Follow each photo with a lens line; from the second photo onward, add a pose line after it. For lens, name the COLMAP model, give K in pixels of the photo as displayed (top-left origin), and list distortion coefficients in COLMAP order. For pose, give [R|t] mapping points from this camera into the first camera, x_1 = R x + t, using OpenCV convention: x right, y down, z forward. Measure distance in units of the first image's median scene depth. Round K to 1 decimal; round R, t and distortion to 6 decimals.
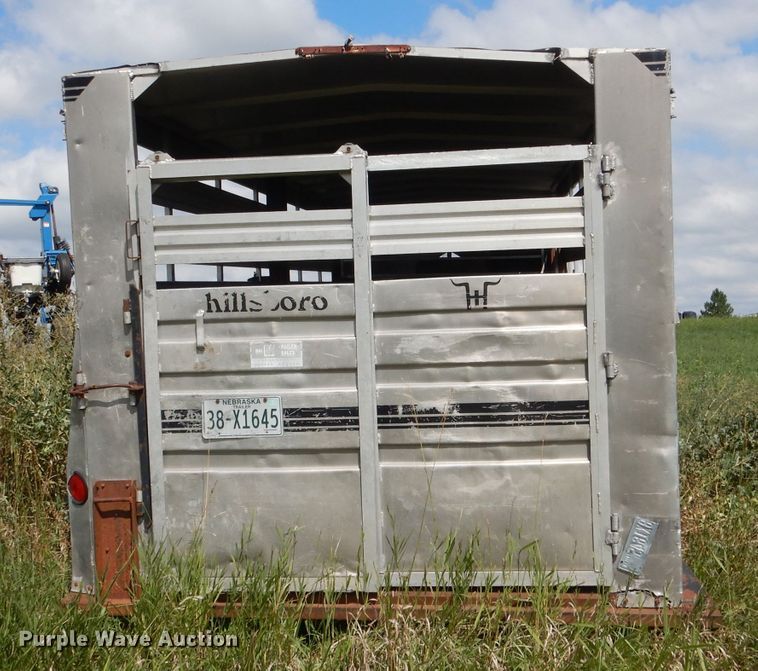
lens RADIAL K [[1006.1, 0, 379.0], [0, 1006.1, 335.5], [0, 0, 1]] dist [-0.018915, 0.031354]
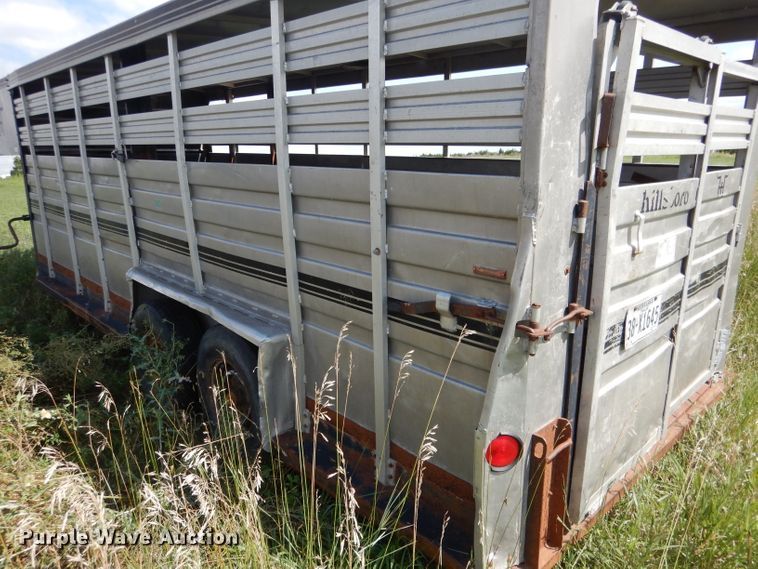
lens RADIAL K [[539.9, 0, 372.6], [0, 539.9, 280.9], [0, 0, 1]] dist [0.008560, -0.006621]
pose [[0.646090, -0.156882, 0.746965, -0.684259], [0.014649, 0.981017, 0.193369, -0.059463], [-0.763121, -0.113991, 0.636123, 0.871989]]
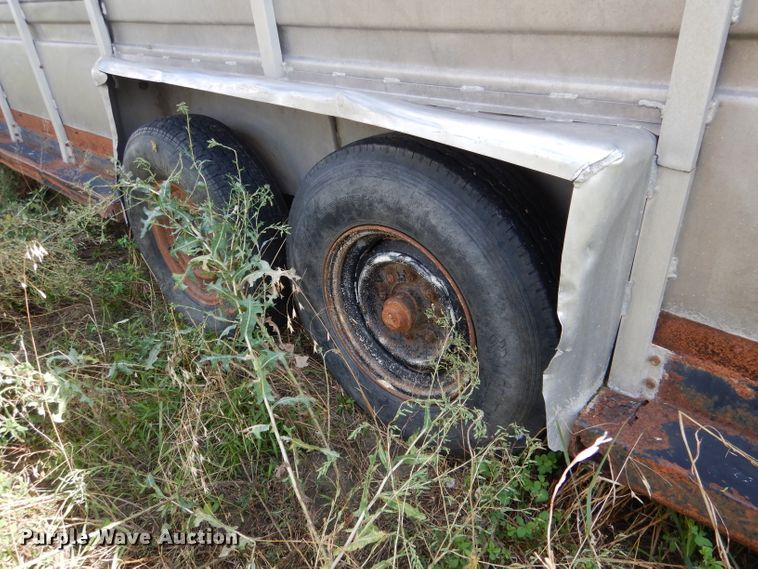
lens RADIAL K [[529.5, 0, 376.2], [0, 529.5, 283.1], [0, 0, 1]] dist [0.010363, -0.001827]
pose [[0.587118, -0.382019, 0.713691, -0.503887], [0.050774, 0.897285, 0.438523, 0.083939], [-0.807908, -0.221228, 0.546208, 1.322725]]
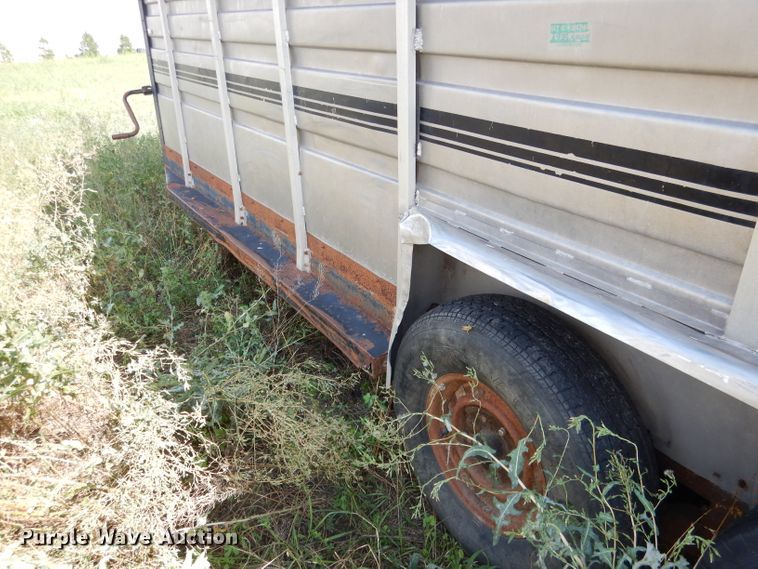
lens RADIAL K [[539.9, 0, 372.6], [0, 539.9, 280.9], [0, 0, 1]] dist [0.008560, -0.006621]
pose [[0.766249, -0.247563, 0.592937, -0.505419], [0.003601, 0.924437, 0.381318, -0.005999], [-0.642533, -0.290049, 0.709241, 1.546087]]
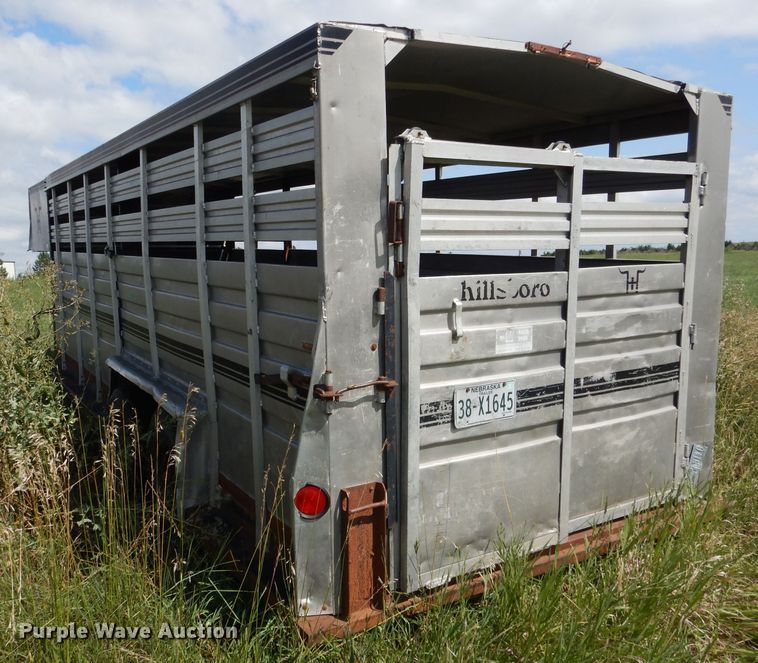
lens RADIAL K [[691.0, 0, 314.5], [0, 691.0, 315.3], [0, 0, 1]] dist [0.001109, 0.014464]
pose [[0.814509, -0.038733, 0.578856, -0.677129], [0.008063, 0.998428, 0.055462, -0.047508], [-0.580094, -0.040507, 0.813542, 0.535799]]
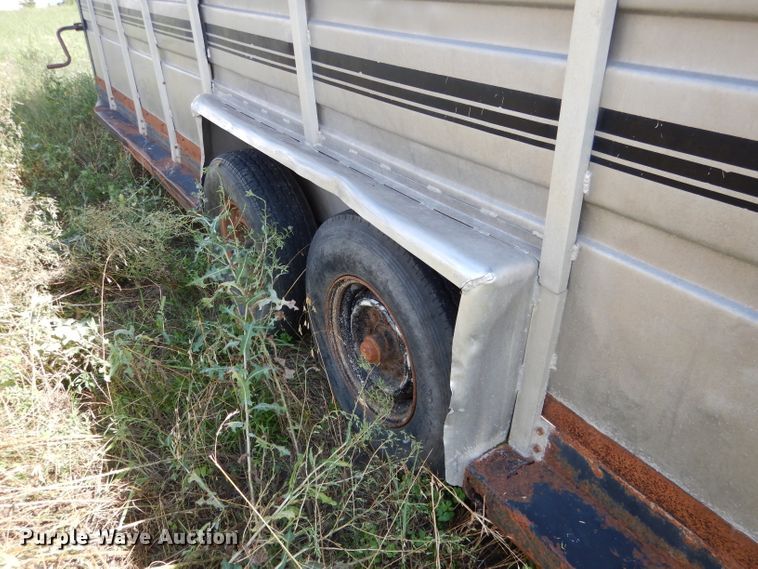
lens RADIAL K [[539.9, 0, 372.6], [0, 539.9, 280.9], [0, 0, 1]] dist [0.008560, -0.006621]
pose [[0.762300, -0.290168, 0.578534, -0.492272], [-0.000764, 0.893466, 0.449131, 0.014551], [-0.647223, -0.342815, 0.680867, 1.224465]]
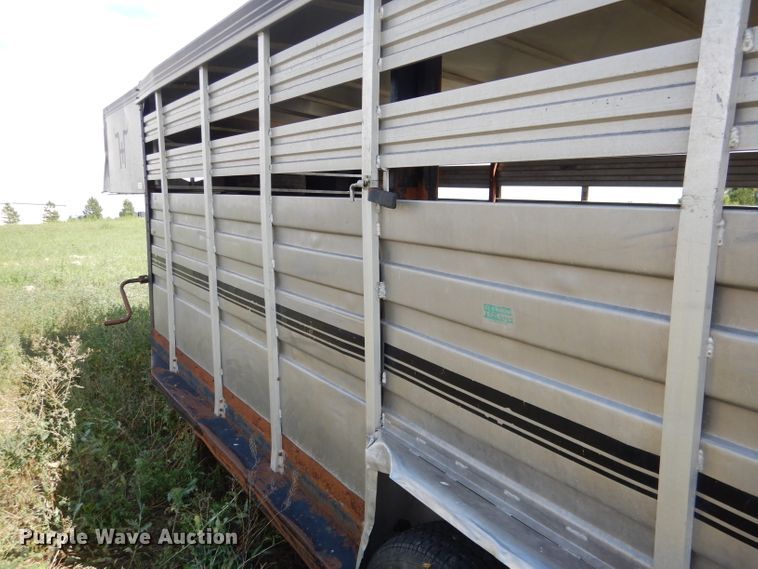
lens RADIAL K [[539.9, 0, 372.6], [0, 539.9, 280.9], [0, 0, 1]] dist [0.008560, -0.006621]
pose [[0.749481, -0.060351, 0.659269, -0.514914], [-0.013332, 0.994258, 0.106173, -0.073100], [-0.661892, -0.088364, 0.744373, 1.515420]]
